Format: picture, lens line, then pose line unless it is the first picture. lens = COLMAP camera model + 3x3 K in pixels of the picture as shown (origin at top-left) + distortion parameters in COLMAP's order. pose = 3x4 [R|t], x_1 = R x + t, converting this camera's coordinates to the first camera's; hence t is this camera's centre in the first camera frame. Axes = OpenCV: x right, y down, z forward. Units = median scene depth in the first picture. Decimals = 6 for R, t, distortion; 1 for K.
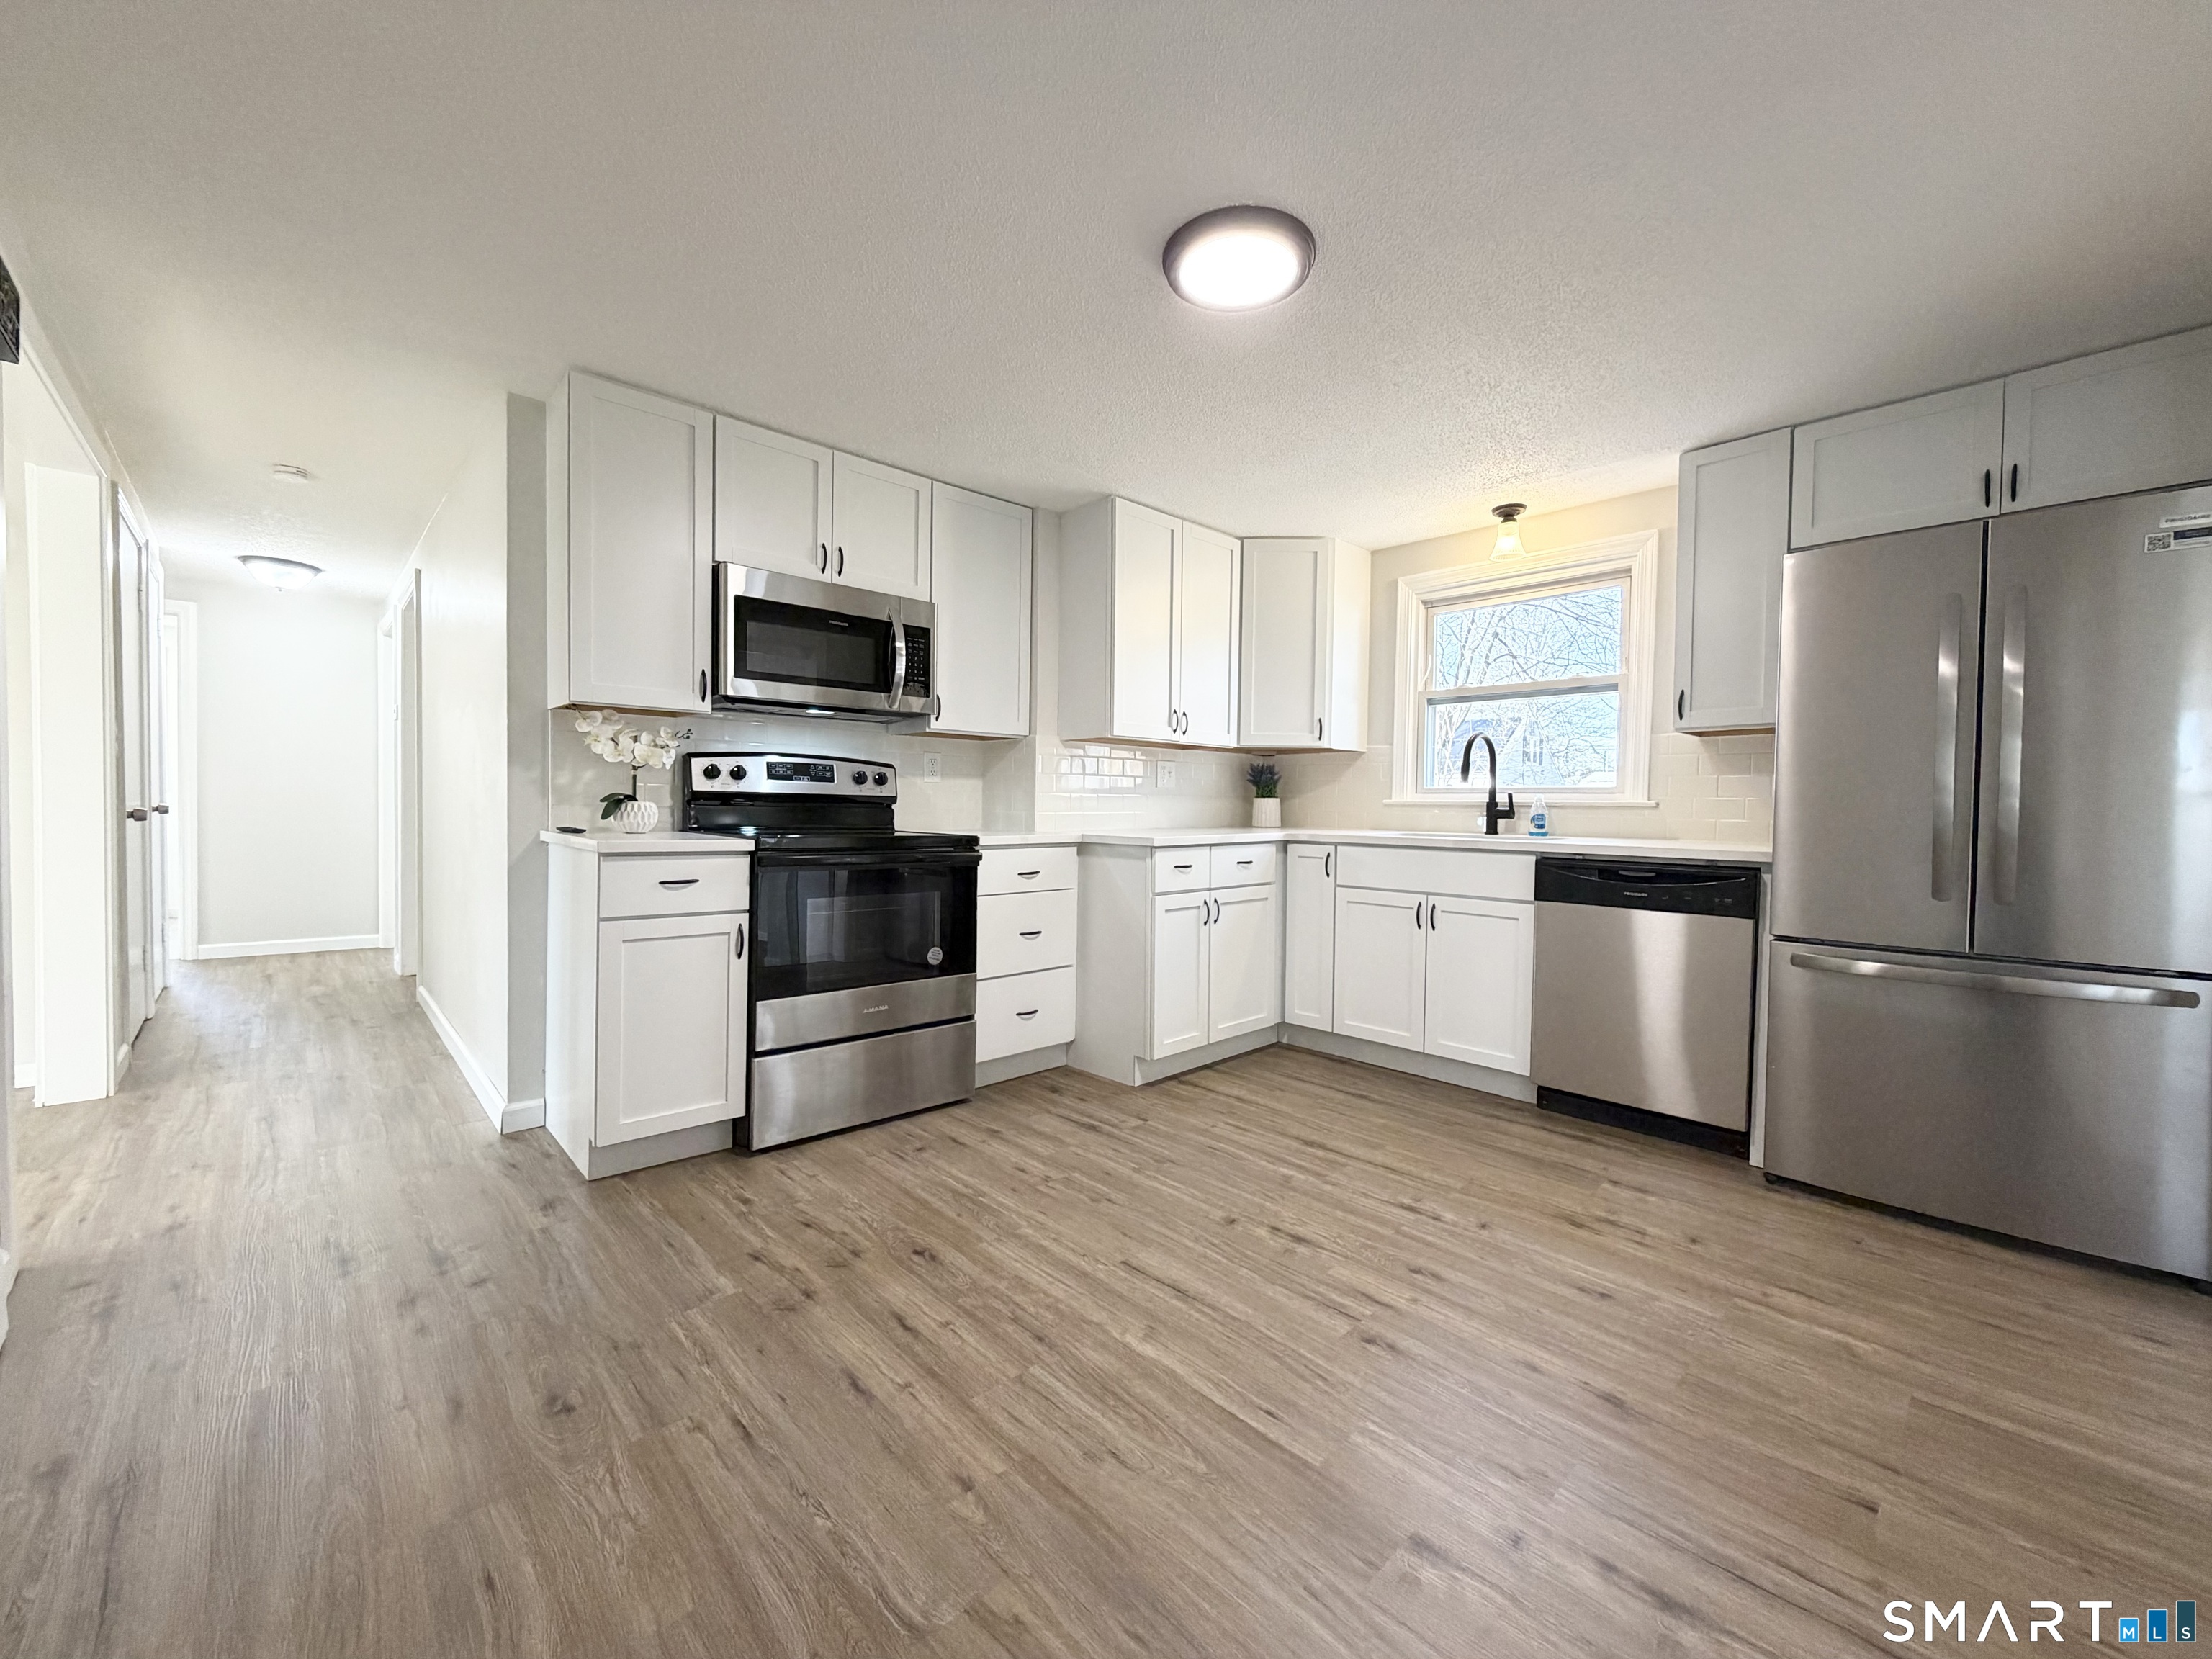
lens RADIAL K [[882.5, 0, 1118.4], [0, 882.5, 829.7], [0, 0, 1]] dist [-0.001629, 0.001087]
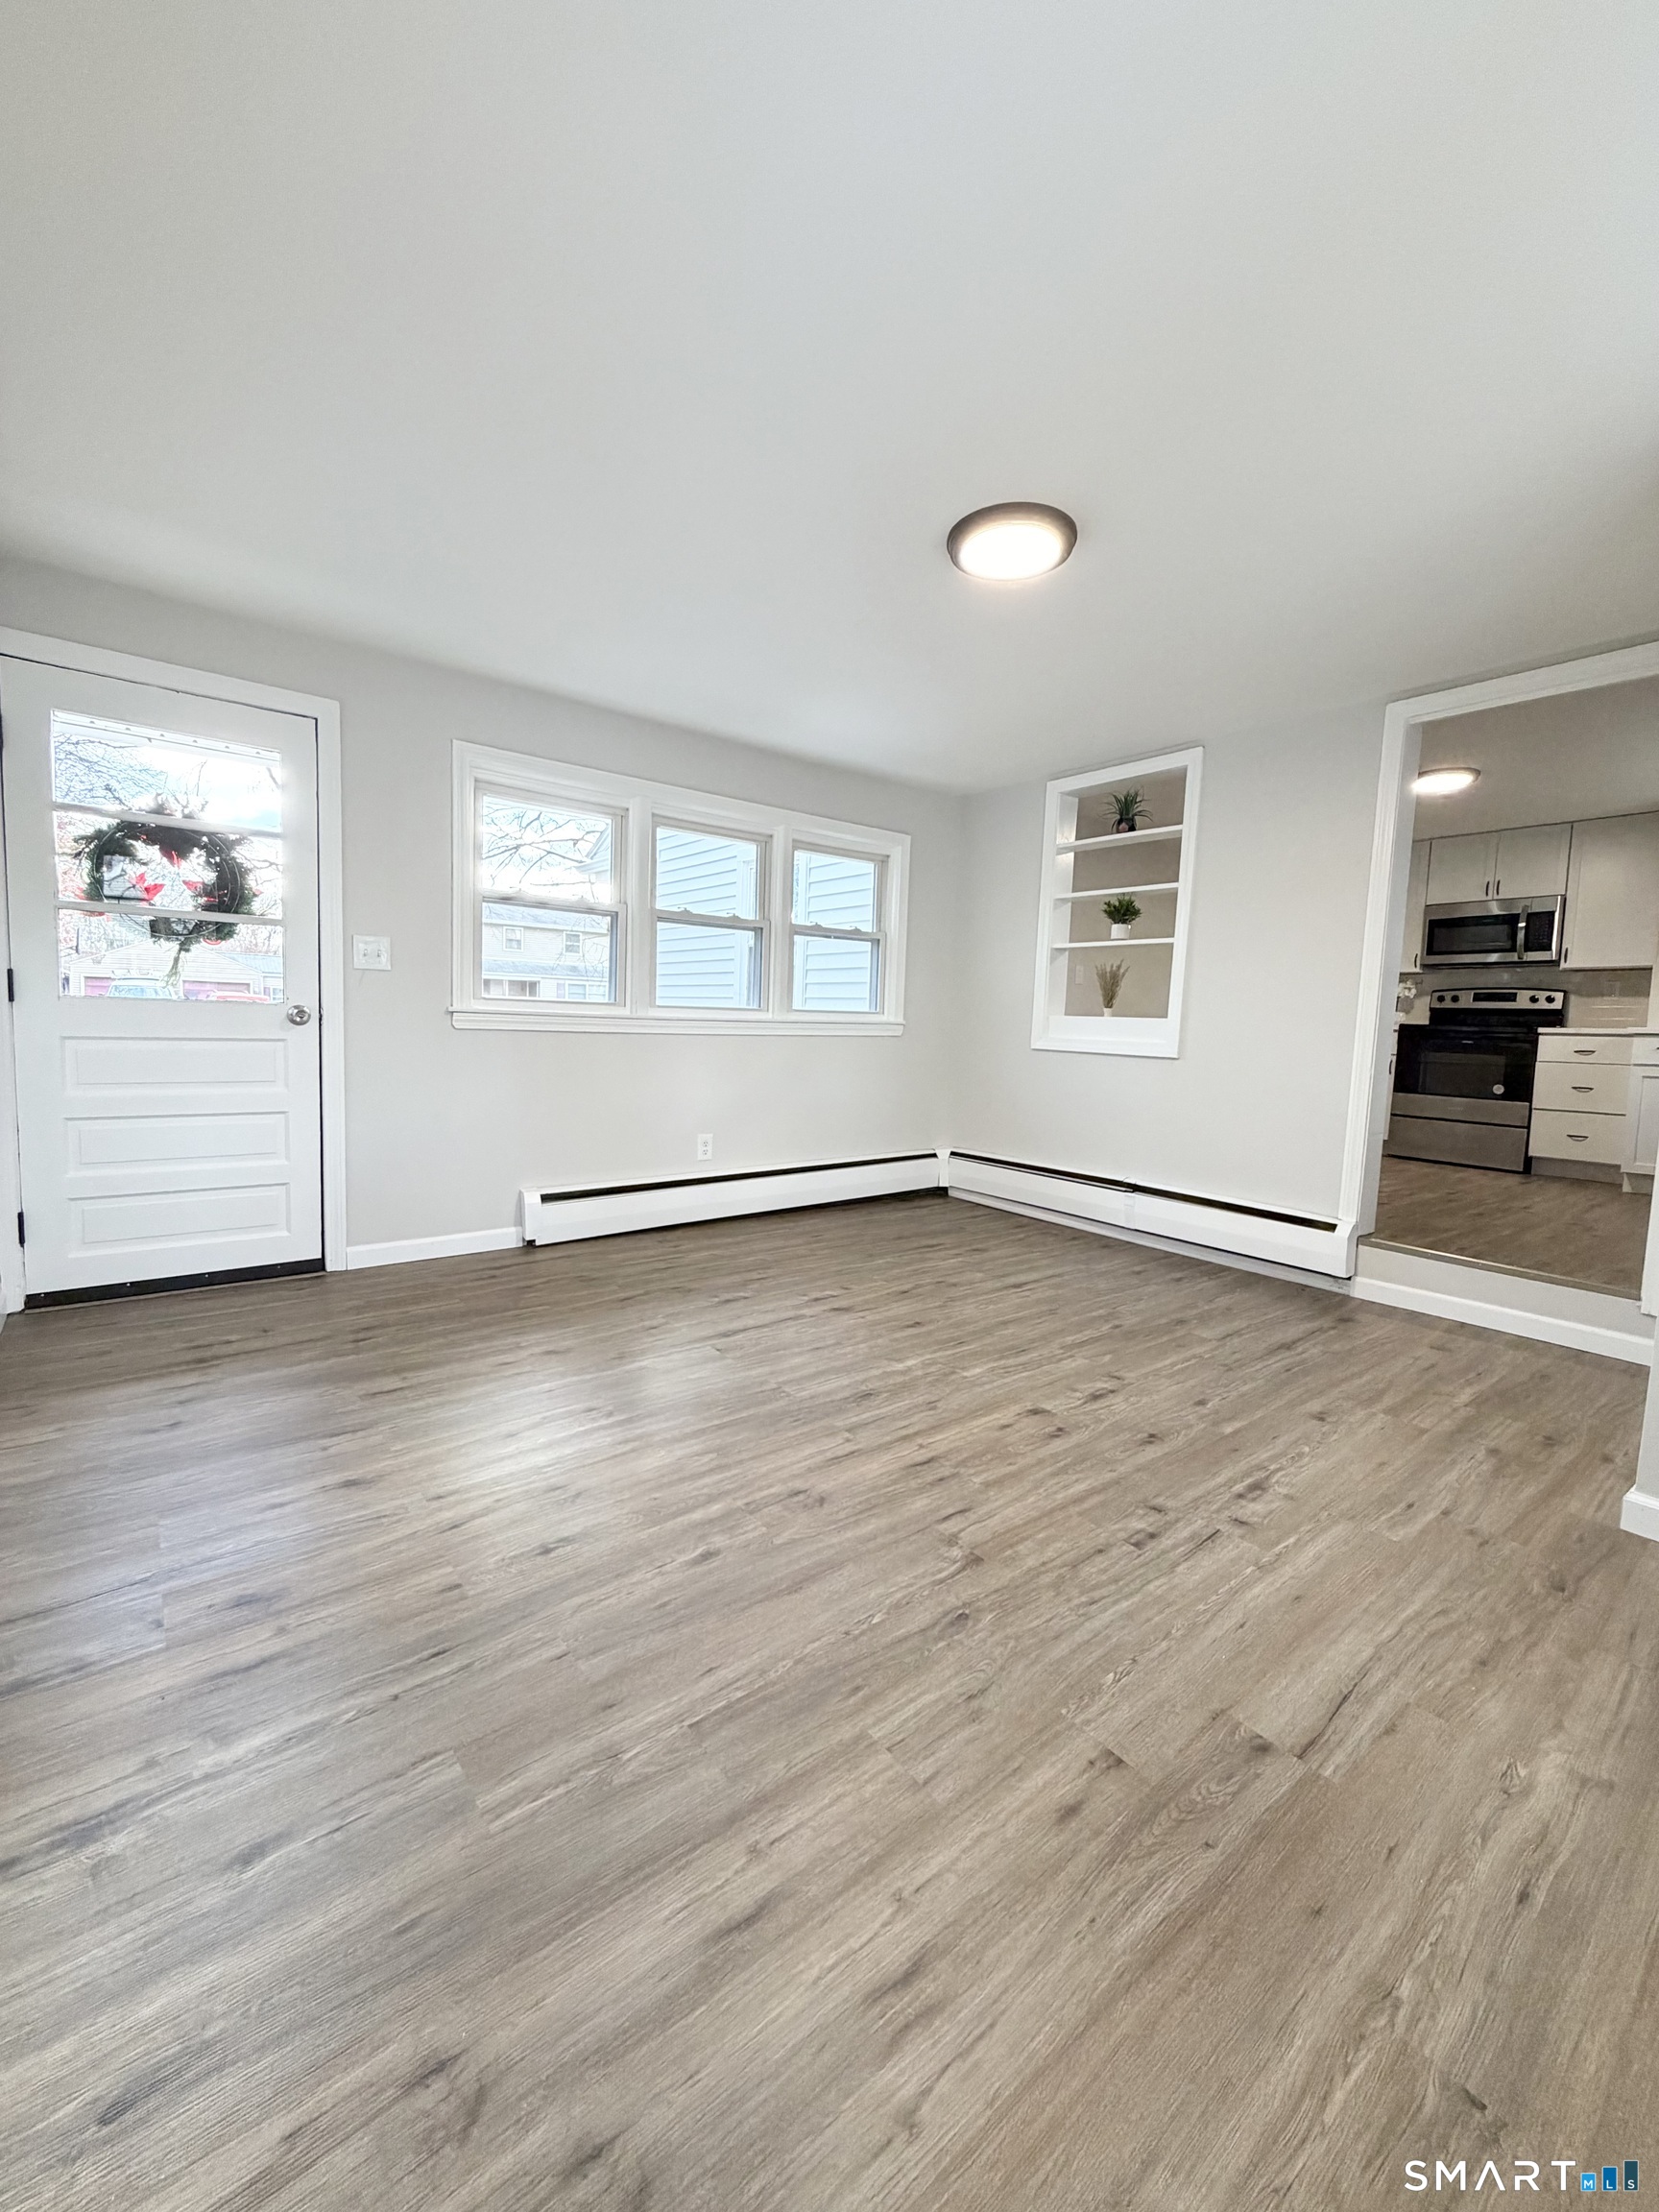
lens RADIAL K [[882.5, 0, 829.2], [0, 882.5, 1092.2], [0, 0, 1]] dist [-0.001629, 0.001087]
pose [[-0.087318, 0.058548, -0.994458, 1.775395], [-0.064307, 0.995858, 0.064277, 0.116597], [0.994103, 0.069564, -0.083191, -0.277446]]
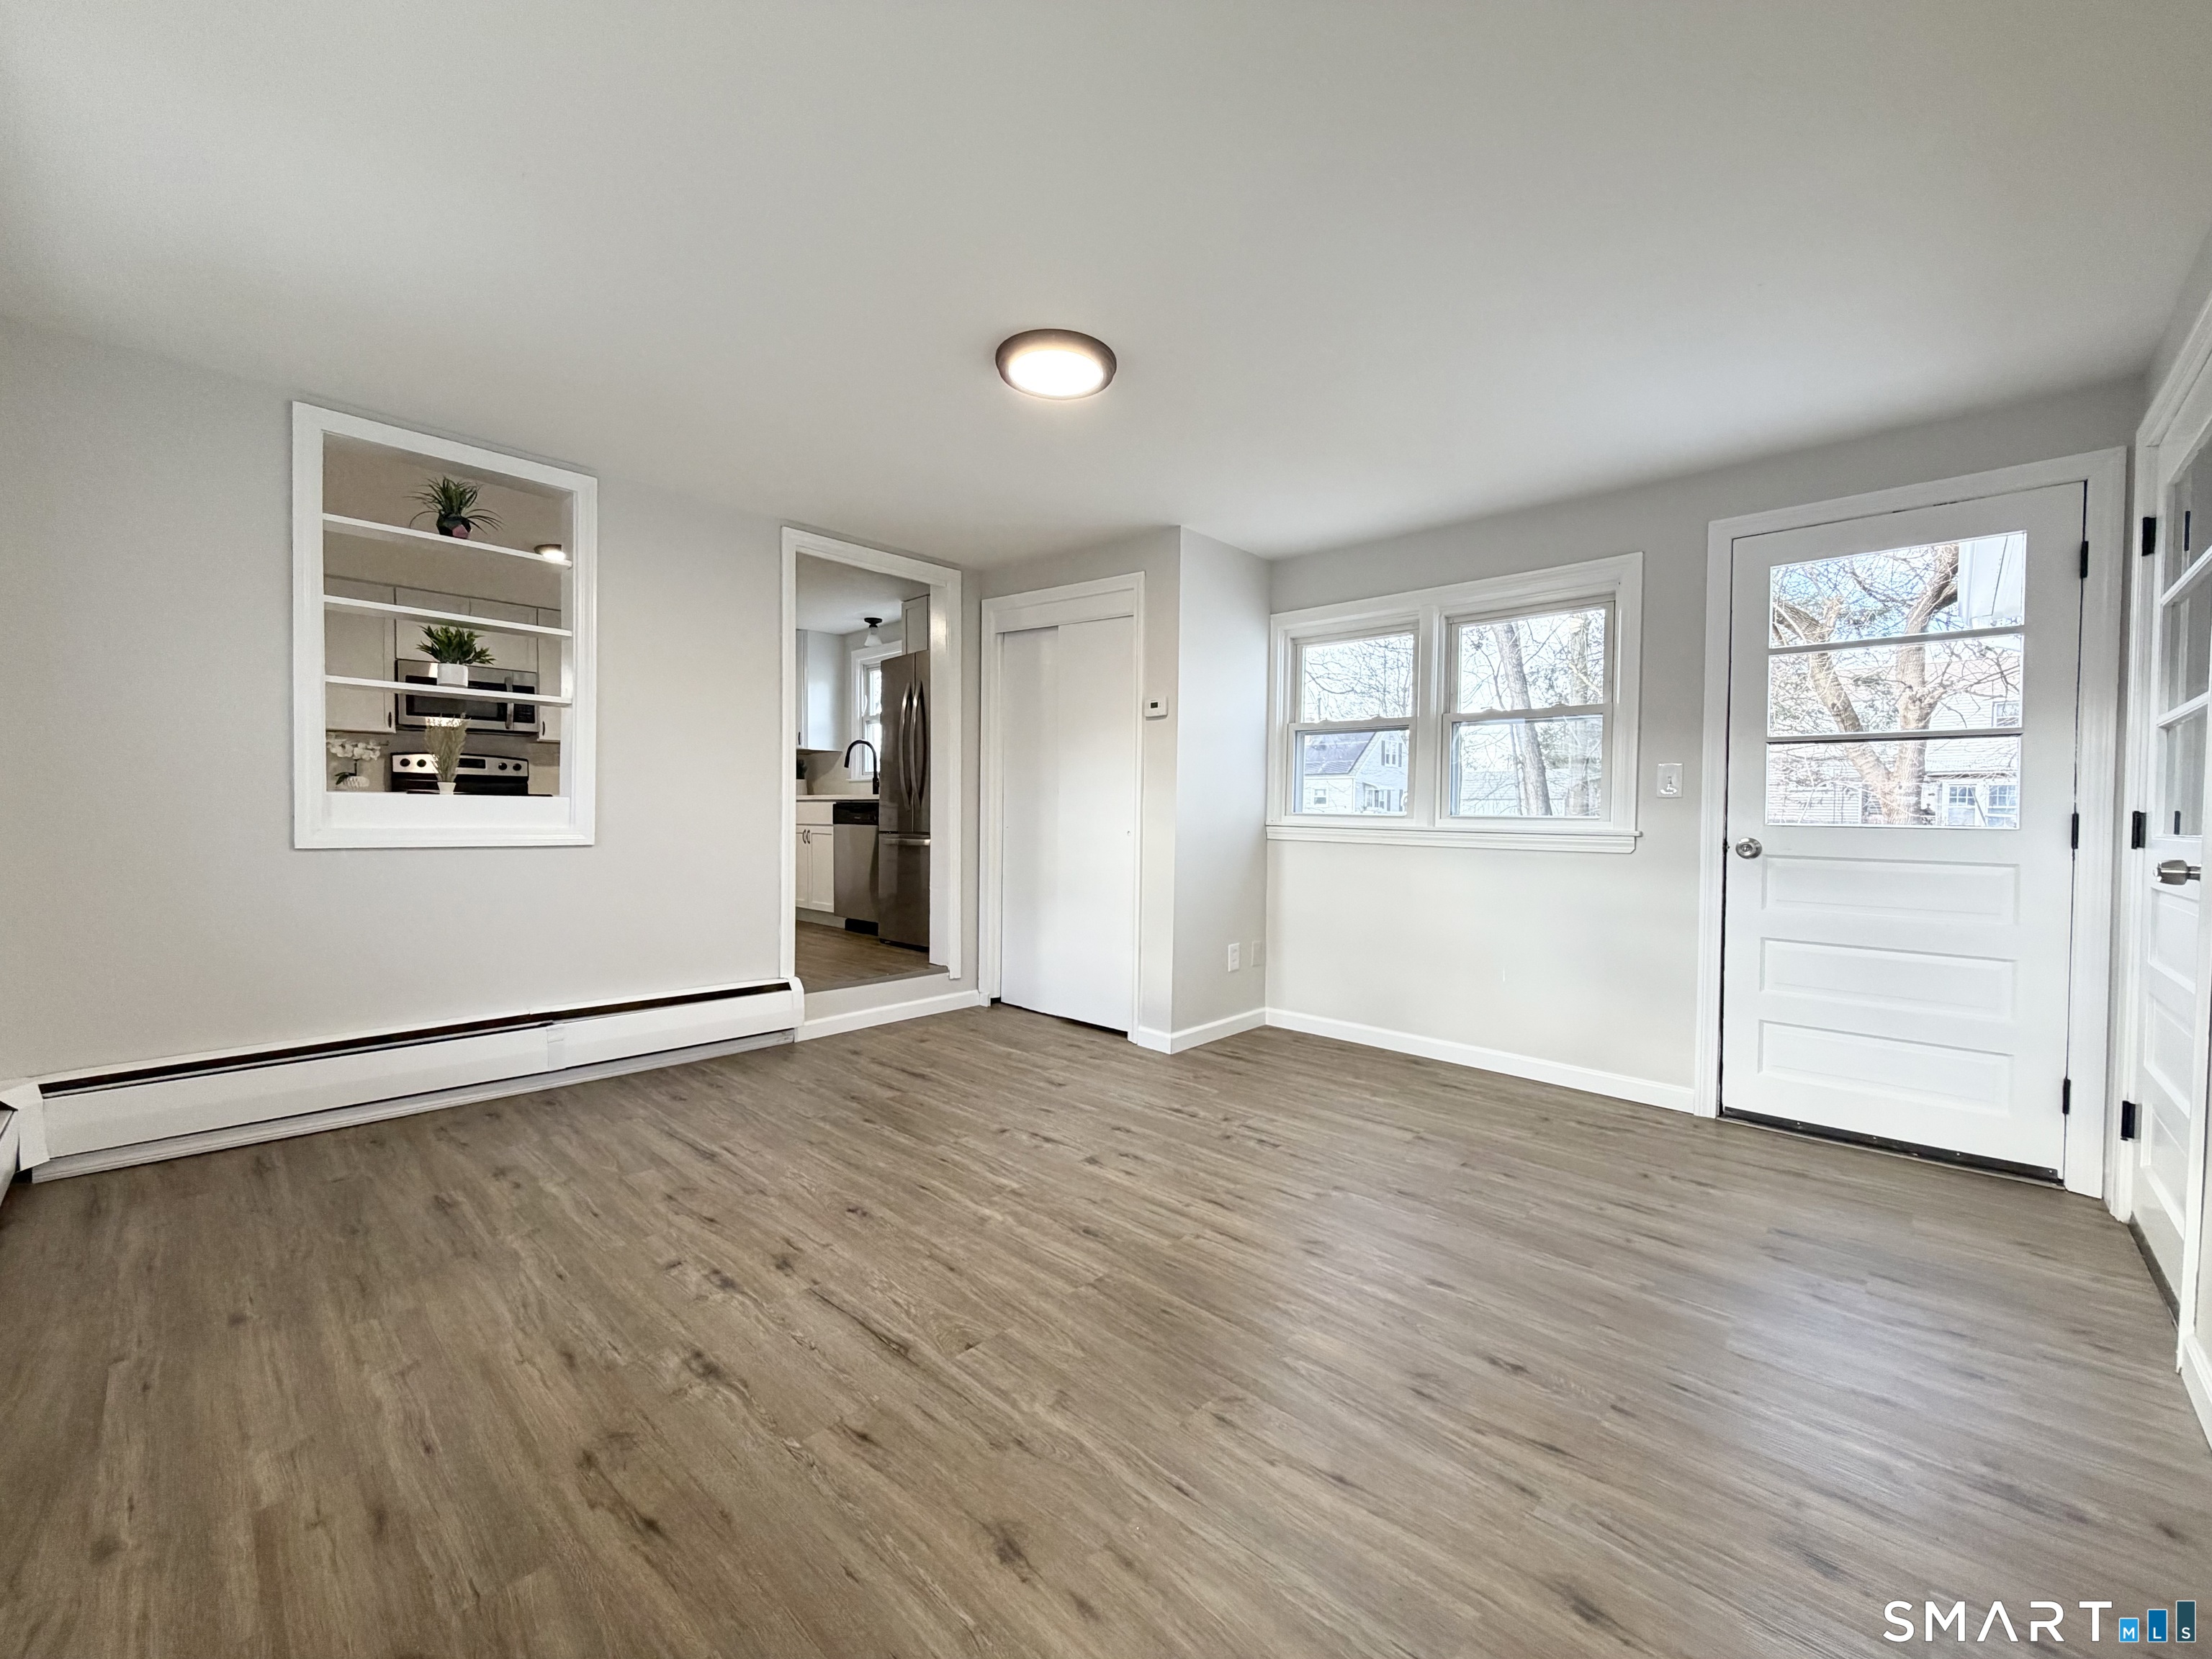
lens RADIAL K [[882.5, 0, 1119.7], [0, 882.5, 803.2], [0, 0, 1]] dist [-0.001629, 0.001087]
pose [[0.998300, -0.008042, 0.057724, 0.989695], [0.010314, 0.999179, -0.039174, 0.115810], [-0.057361, 0.039703, 0.997564, -1.020362]]
